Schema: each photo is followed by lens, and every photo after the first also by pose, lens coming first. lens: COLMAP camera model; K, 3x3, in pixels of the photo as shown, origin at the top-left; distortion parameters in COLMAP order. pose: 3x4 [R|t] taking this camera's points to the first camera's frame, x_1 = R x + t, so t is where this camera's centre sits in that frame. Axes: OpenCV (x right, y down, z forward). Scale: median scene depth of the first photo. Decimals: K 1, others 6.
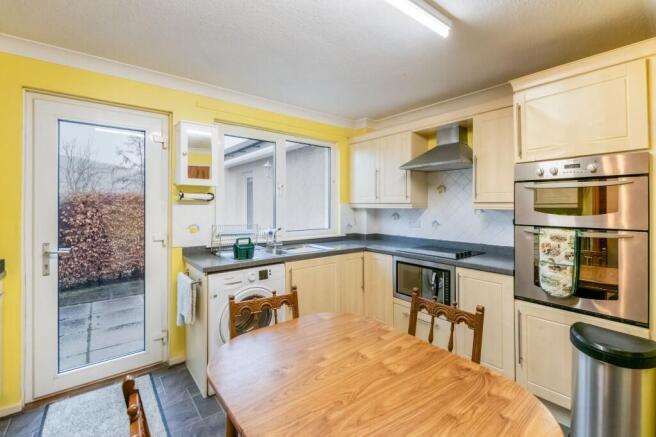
lens RADIAL K [[291.6, 0, 325.8], [0, 291.6, 202.1], [0, 0, 1]] dist [-0.001982, -0.000301]
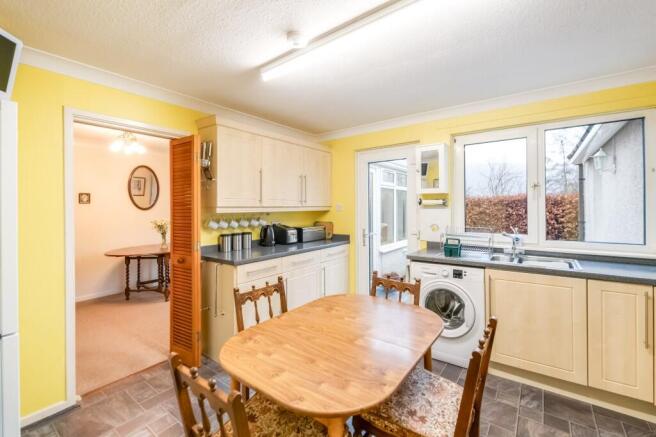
lens RADIAL K [[277.2, 0, 322.7], [0, 277.2, 198.9], [0, 0, 1]] dist [0.000691, 0.000156]
pose [[0.238694, -0.033732, -0.970509, 0.656527], [0.018713, 0.999371, -0.030133, -0.006558], [0.970914, -0.010968, 0.239175, 0.266218]]
